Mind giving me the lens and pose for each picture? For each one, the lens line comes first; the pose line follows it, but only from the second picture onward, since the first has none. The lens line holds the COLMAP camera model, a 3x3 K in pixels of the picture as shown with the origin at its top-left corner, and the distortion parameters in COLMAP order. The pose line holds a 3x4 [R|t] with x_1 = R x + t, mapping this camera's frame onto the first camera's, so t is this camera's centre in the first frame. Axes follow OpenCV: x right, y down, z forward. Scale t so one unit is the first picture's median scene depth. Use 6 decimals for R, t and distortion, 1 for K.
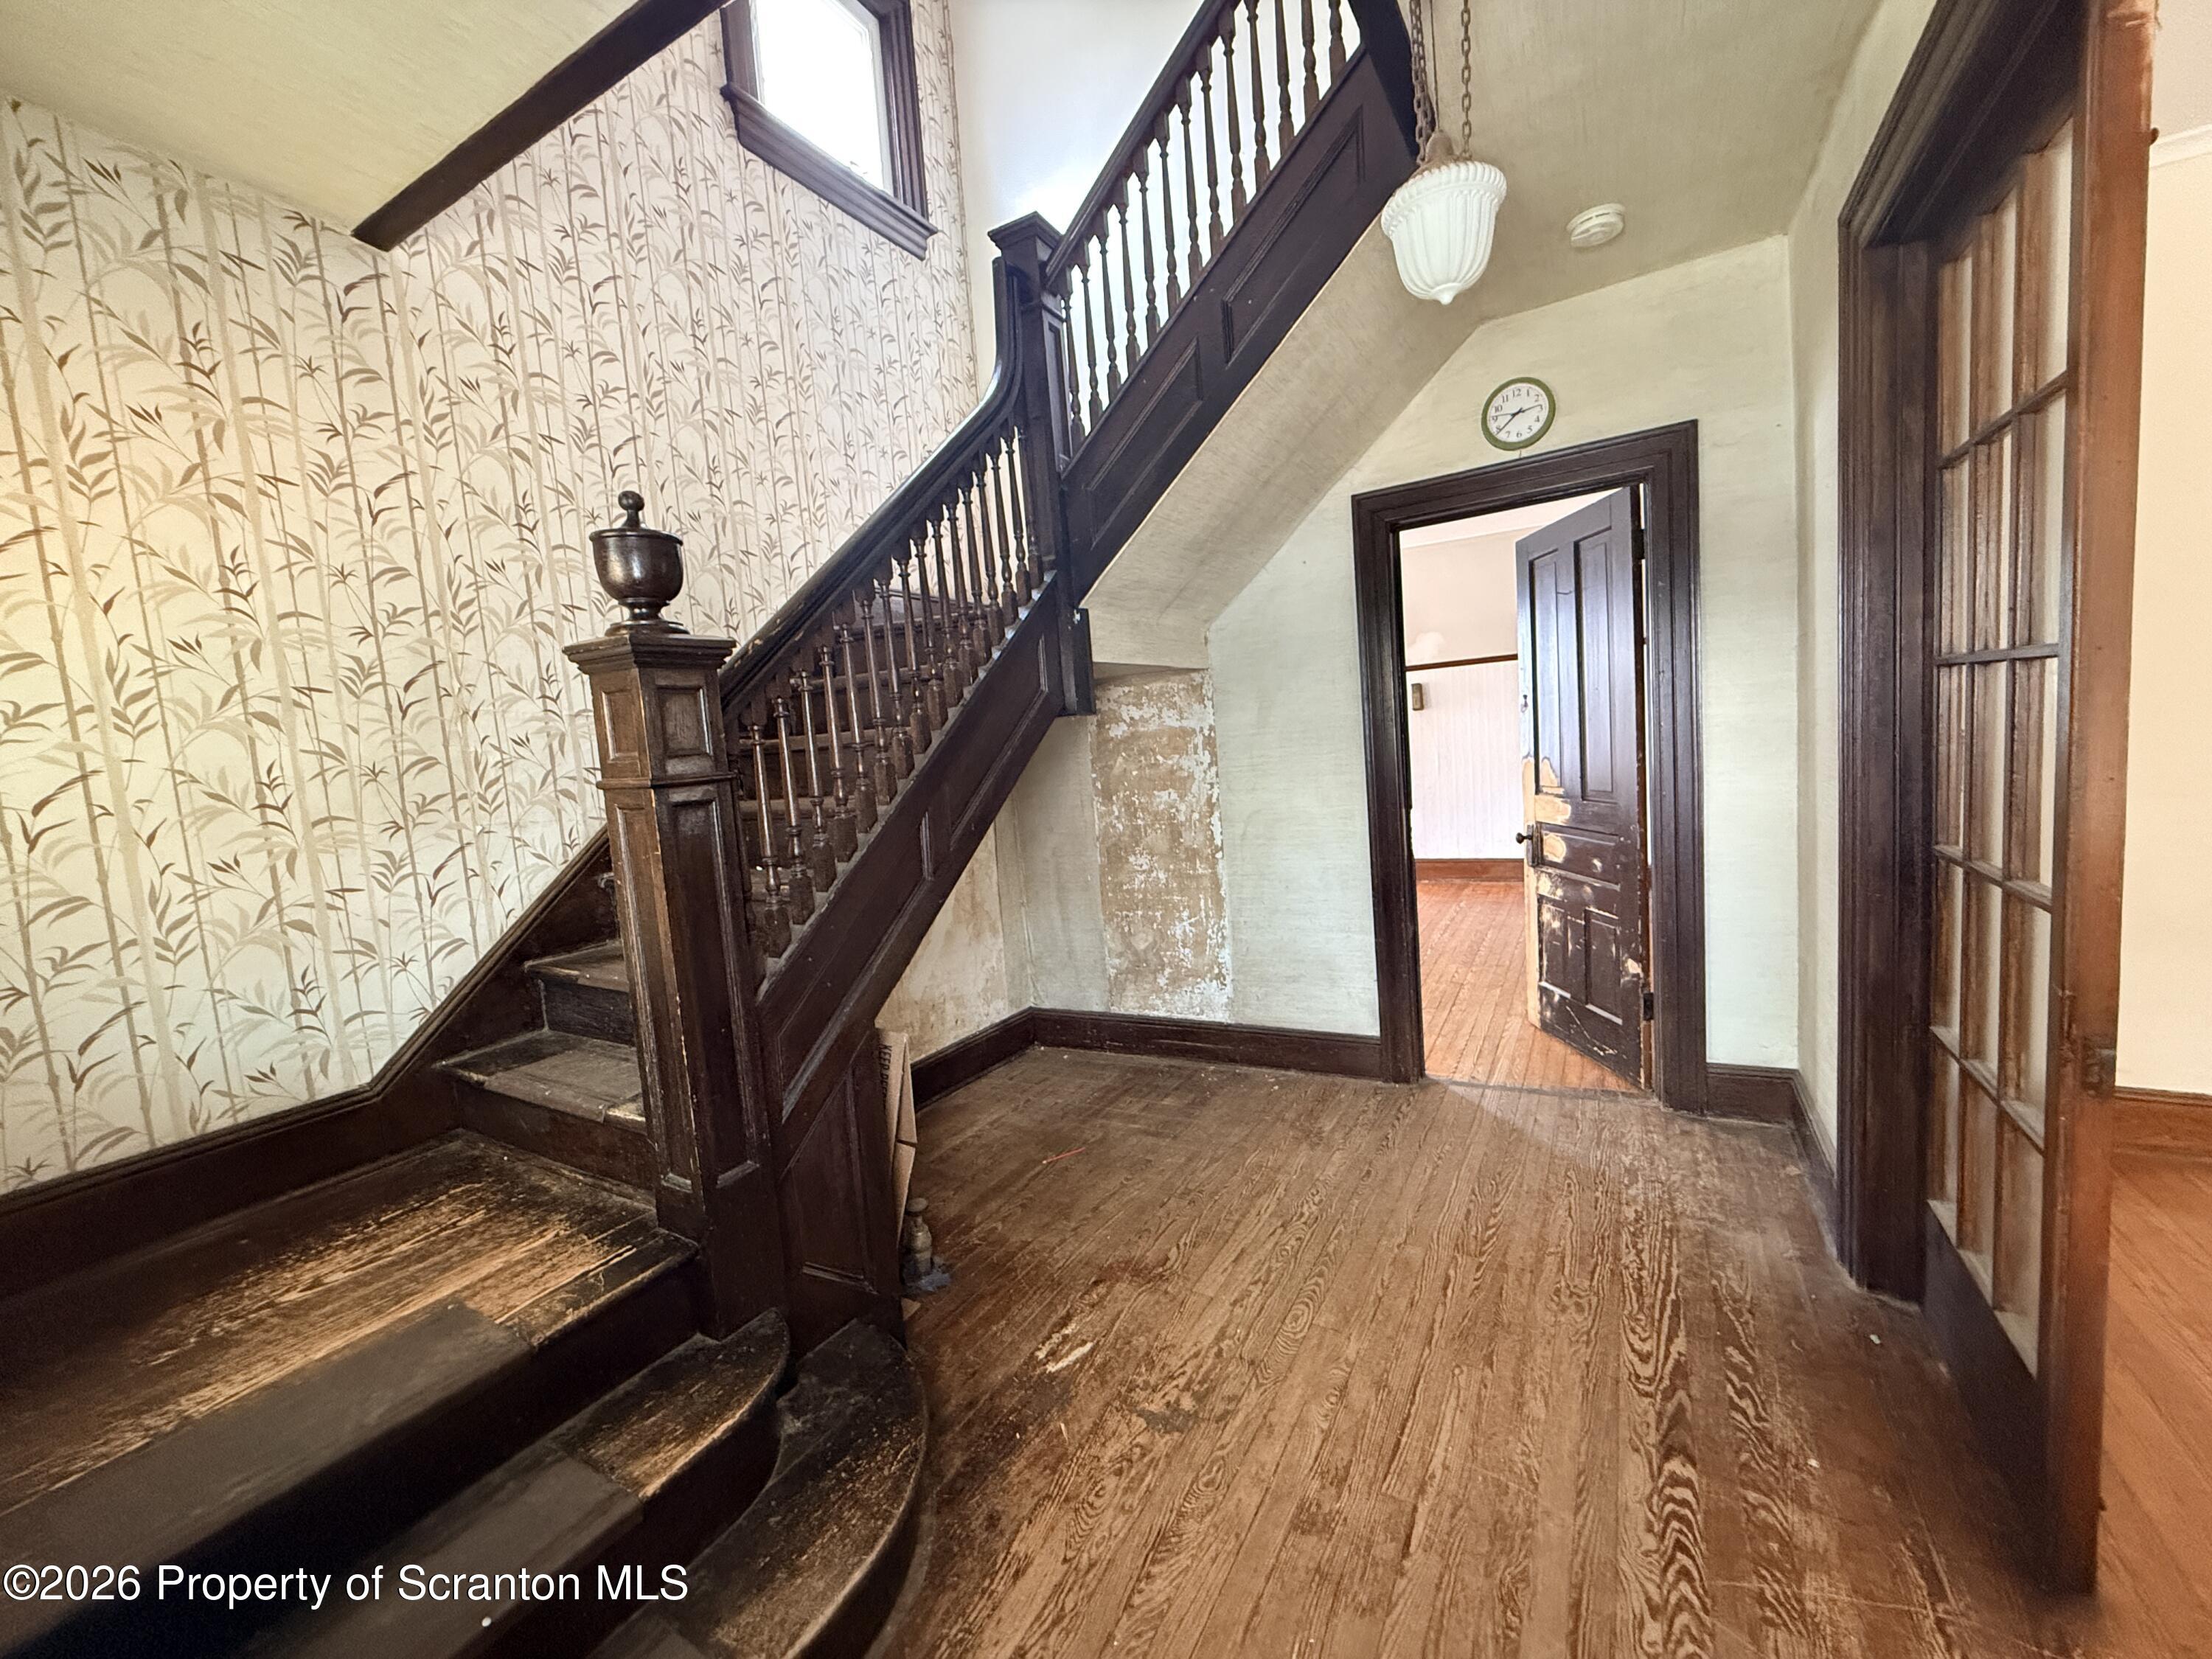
lens RADIAL K [[884.1, 0, 1096.9], [0, 884.1, 826.3], [0, 0, 1]] dist [-0.002708, 0.001157]
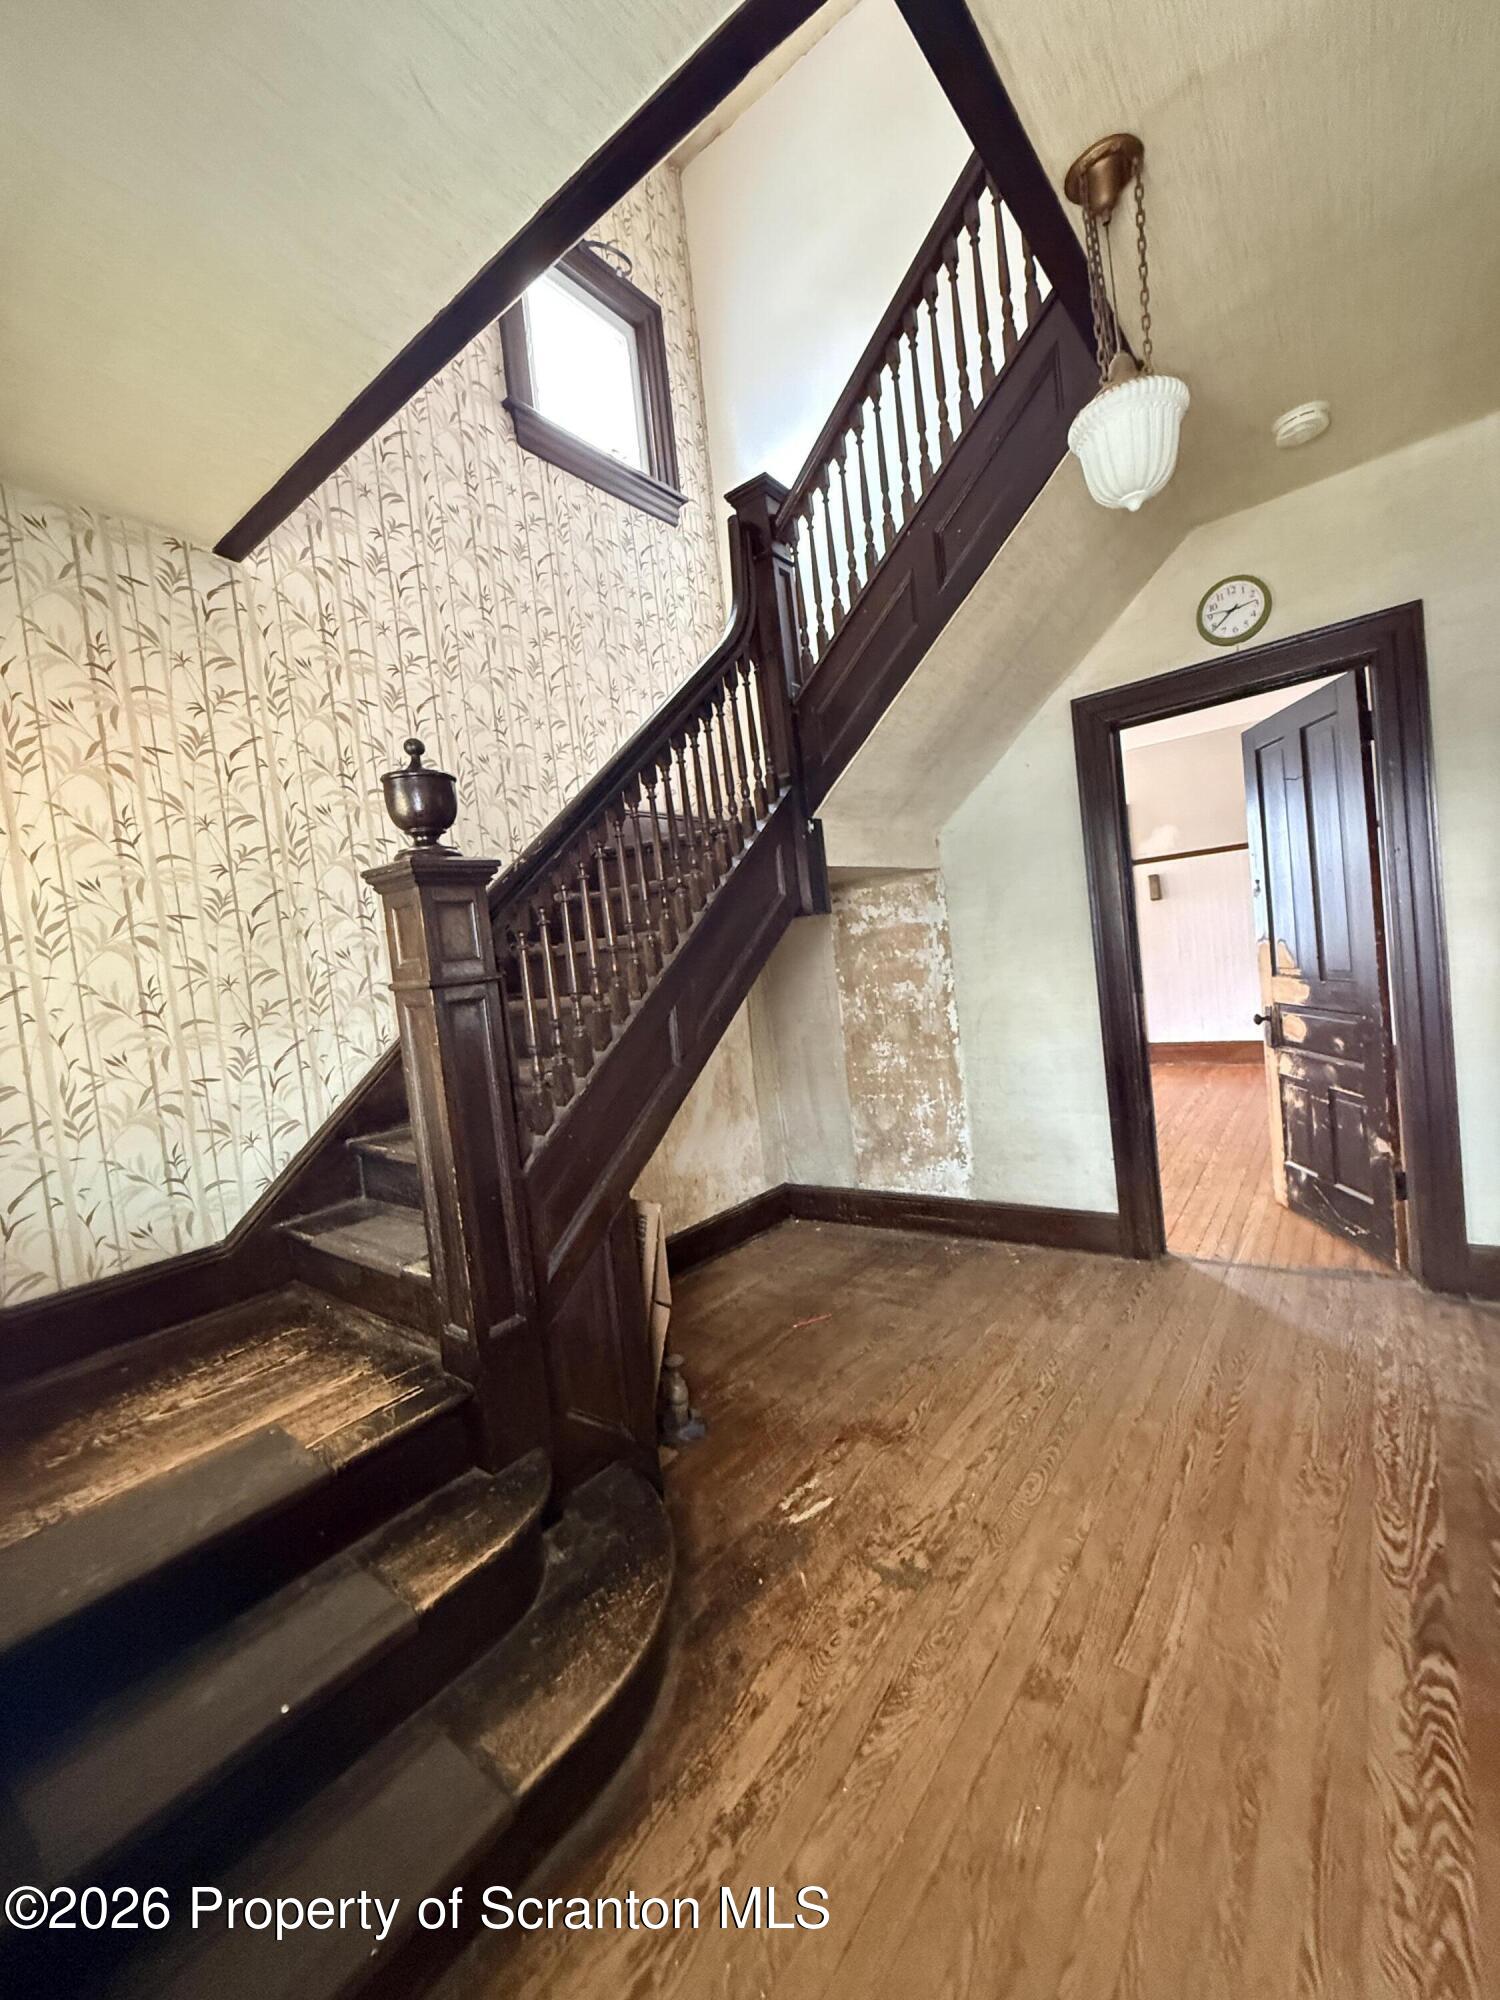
lens RADIAL K [[799.4, 0, 749.0], [0, 799.4, 993.4], [0, 0, 1]] dist [-0.002708, 0.001157]
pose [[0.990449, -0.024967, -0.135602, 0.039675], [0.020384, 0.999176, -0.035083, 0.006314], [0.136366, 0.031984, 0.990142, 0.008763]]
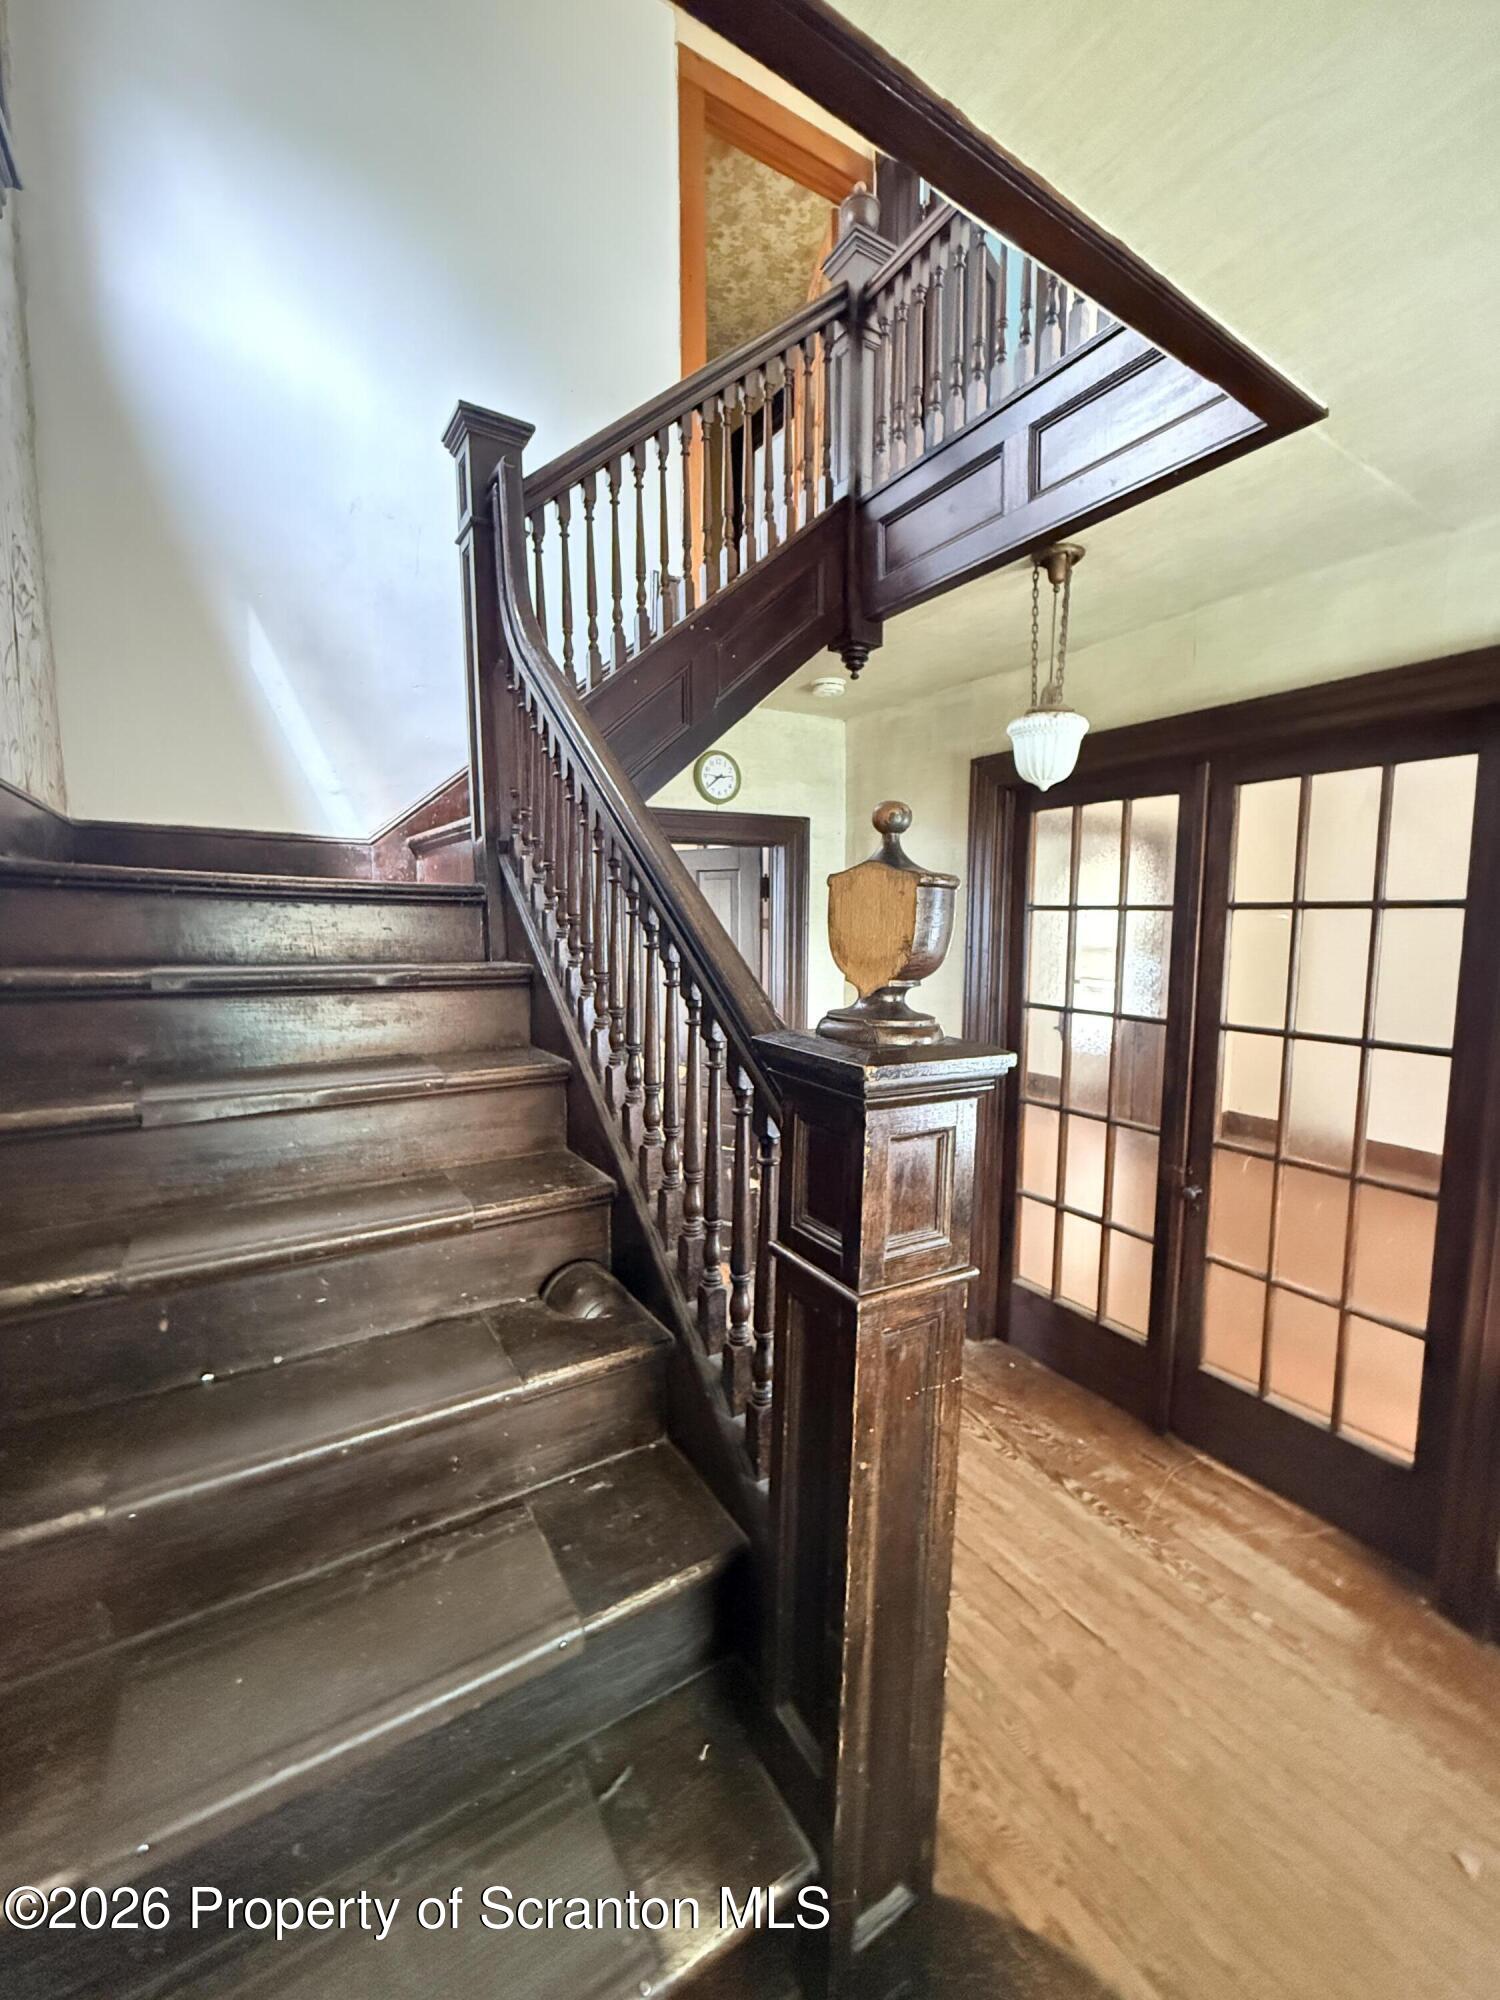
lens RADIAL K [[799.4, 0, 753.8], [0, 799.4, 992.7], [0, 0, 1]] dist [-0.002708, 0.001157]
pose [[0.455993, -0.003453, 0.889977, -0.763505], [0.046556, 0.998716, -0.019979, -0.172609], [-0.888765, 0.050544, 0.455568, 0.602800]]
